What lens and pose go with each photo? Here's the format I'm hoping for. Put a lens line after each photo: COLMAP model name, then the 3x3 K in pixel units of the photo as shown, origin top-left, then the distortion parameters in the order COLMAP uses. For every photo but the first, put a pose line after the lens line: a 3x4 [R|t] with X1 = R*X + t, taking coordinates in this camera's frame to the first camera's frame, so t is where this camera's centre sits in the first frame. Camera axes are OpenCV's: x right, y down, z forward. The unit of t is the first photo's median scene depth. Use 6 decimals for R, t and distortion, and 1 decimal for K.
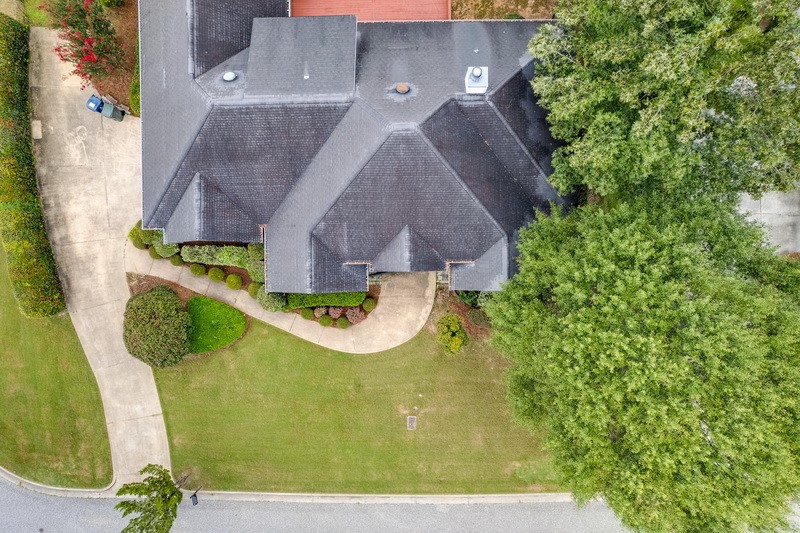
lens RADIAL K [[511.8, 0, 406.4], [0, 511.8, 270.5], [0, 0, 1]] dist [-0.076535, 0.066062]
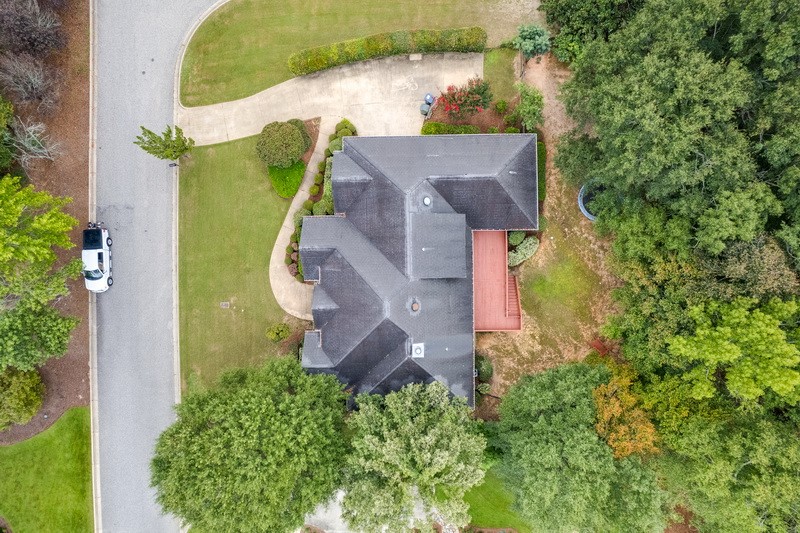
lens RADIAL K [[511.8, 0, 406.4], [0, 511.8, 270.5], [0, 0, 1]] dist [-0.076535, 0.066062]
pose [[0.001852, 0.999709, 0.024057, -0.148598], [-0.999996, 0.001903, -0.002085, -0.283794], [-0.002130, -0.024053, 0.999708, -0.615544]]
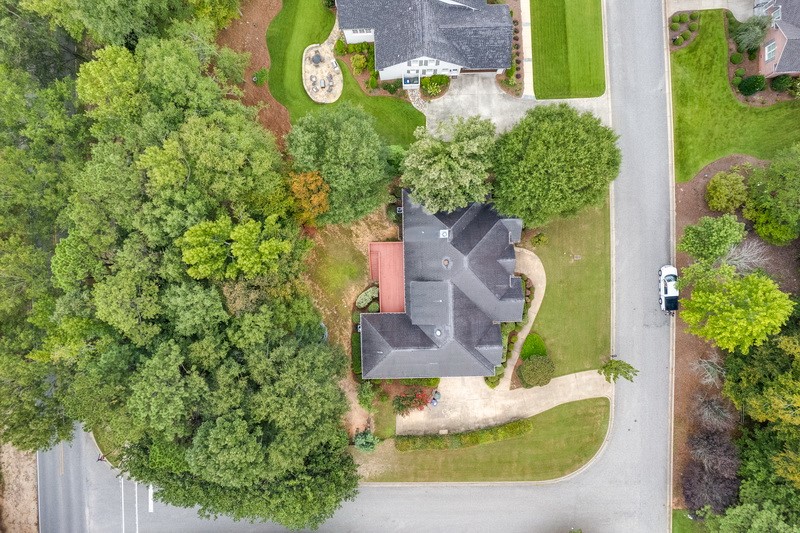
lens RADIAL K [[509.0, 0, 400.0], [0, 509.0, 266.5], [0, 0, 1]] dist [-0.065413, 0.001183]
pose [[-0.012613, -0.999910, -0.004632, -0.011142], [0.999128, -0.012419, -0.039869, -0.425155], [0.039808, -0.005130, 0.999194, -1.350174]]
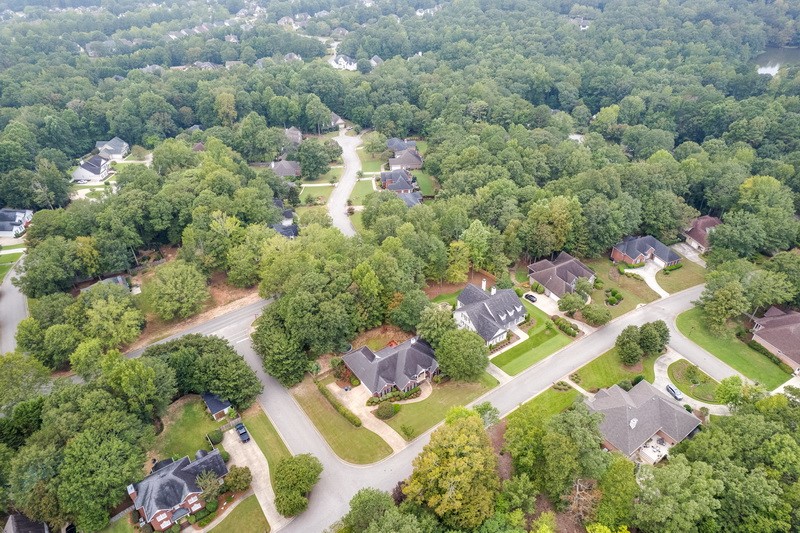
lens RADIAL K [[511.8, 0, 406.4], [0, 511.8, 270.5], [0, 0, 1]] dist [-0.076535, 0.066062]
pose [[0.819266, -0.326832, 0.471151, -2.219772], [0.573304, 0.450800, -0.684180, 2.967927], [0.011217, 0.830638, 0.556699, -2.743049]]
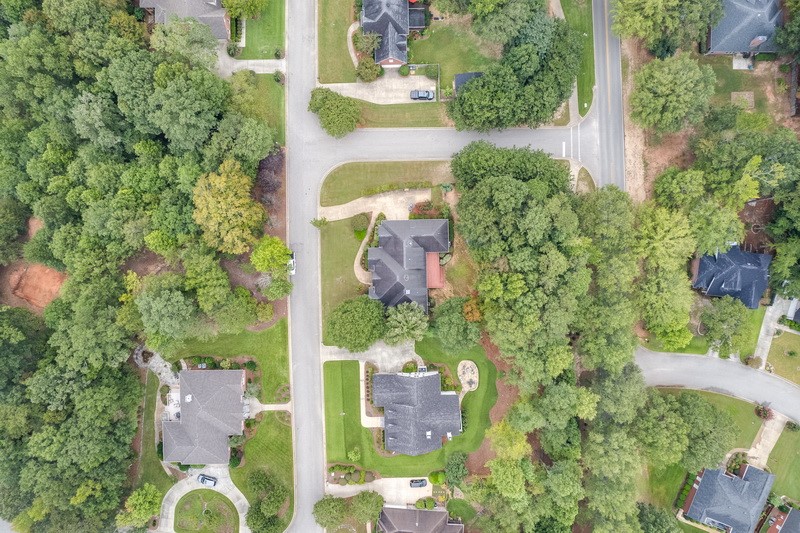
lens RADIAL K [[511.8, 0, 406.4], [0, 511.8, 270.5], [0, 0, 1]] dist [-0.076535, 0.066062]
pose [[0.007032, 0.999672, 0.024616, -0.188067], [-0.999867, 0.007391, -0.014536, -0.242828], [-0.014713, -0.024510, 0.999591, -3.744487]]
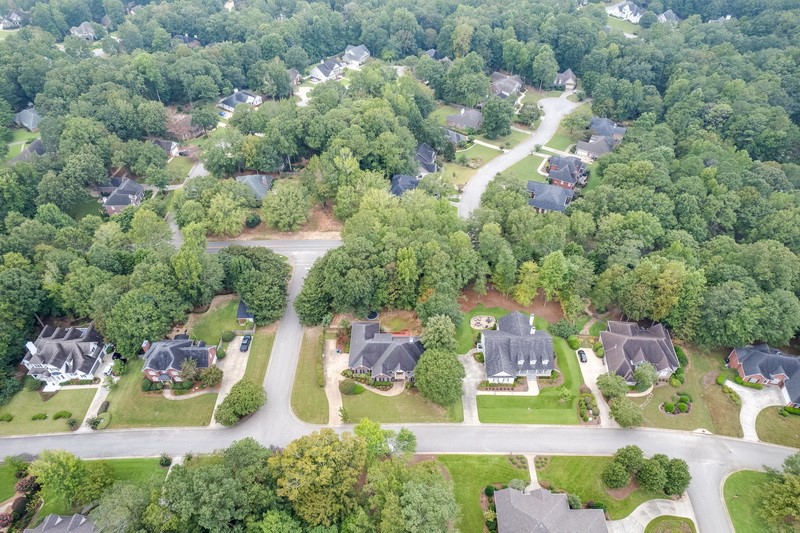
lens RADIAL K [[511.8, 0, 406.4], [0, 511.8, 270.5], [0, 0, 1]] dist [-0.076535, 0.066062]
pose [[0.999806, 0.017665, -0.008750, 0.101262], [-0.018335, 0.670297, -0.741867, 3.178334], [-0.007240, 0.741883, 0.670490, -3.299325]]
